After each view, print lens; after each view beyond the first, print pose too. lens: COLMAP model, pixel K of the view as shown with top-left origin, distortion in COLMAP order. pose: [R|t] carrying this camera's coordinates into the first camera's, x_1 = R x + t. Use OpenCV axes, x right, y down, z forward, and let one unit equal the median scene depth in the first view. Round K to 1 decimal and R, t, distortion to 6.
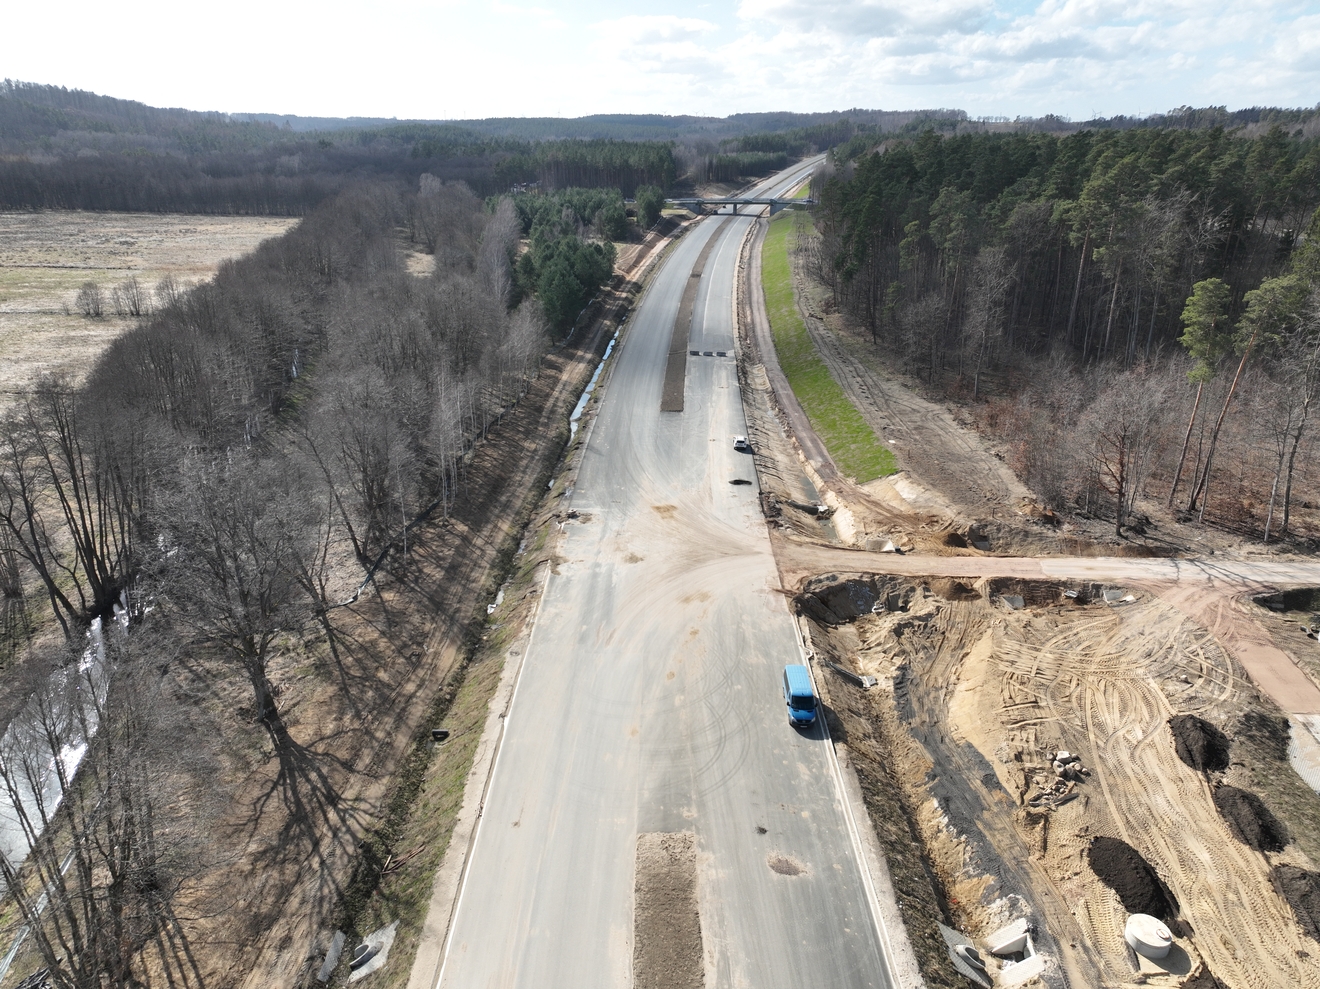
lens RADIAL K [[917.9, 0, 660.0], [0, 917.9, 494.5], [0, 0, 1]] dist [0.012318, 0.004461]
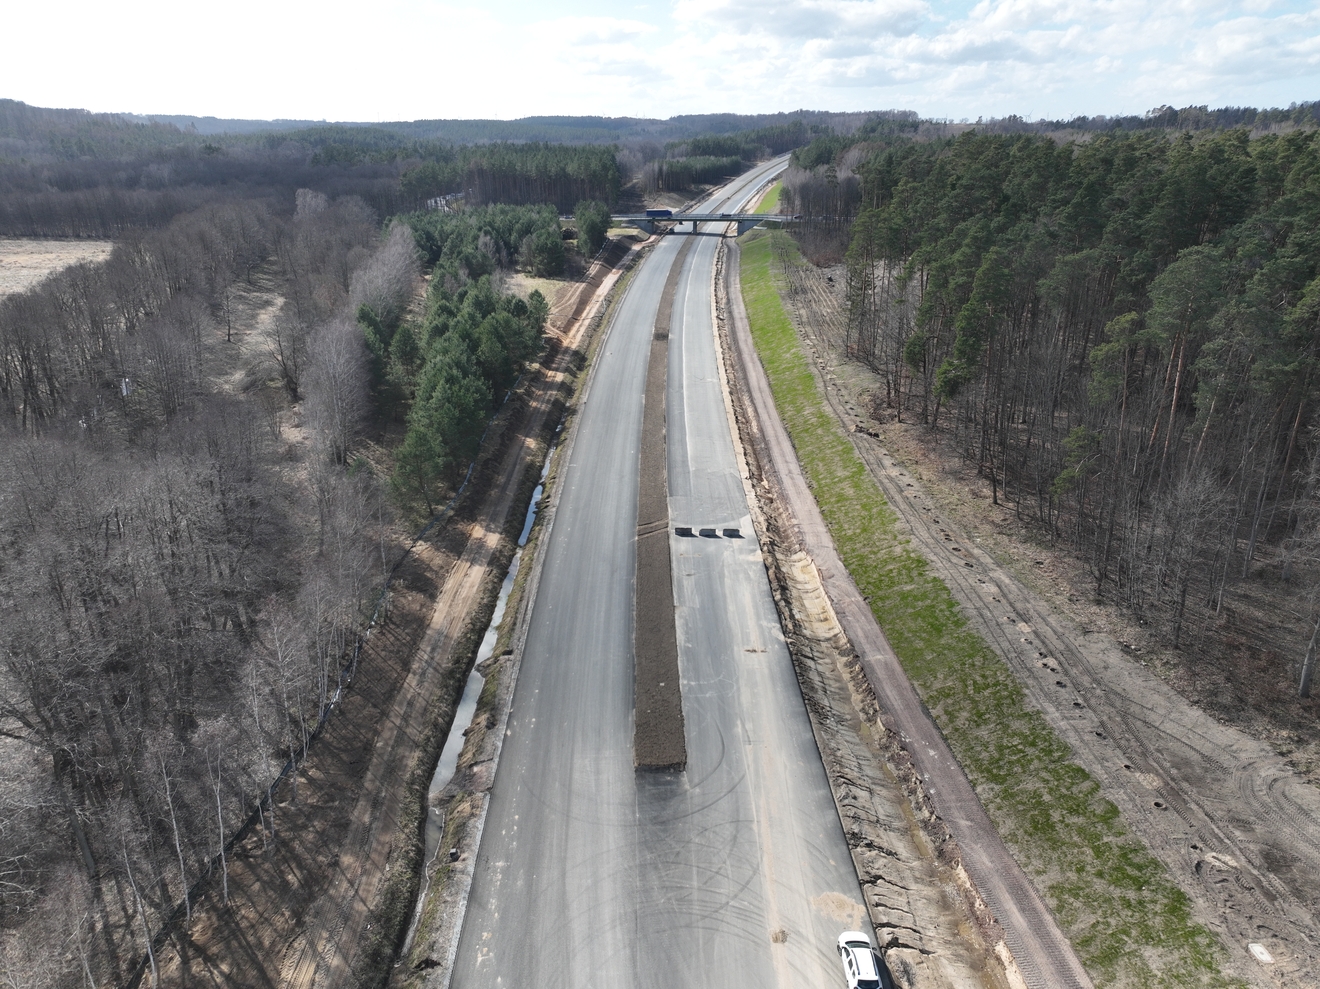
lens RADIAL K [[917.9, 0, 660.0], [0, 917.9, 494.5], [0, 0, 1]] dist [0.012318, 0.004461]
pose [[0.998132, -0.024291, 0.056063, -0.003208], [0.024407, 0.999701, -0.001375, -0.077291], [-0.056013, 0.002740, 0.998426, 0.194728]]
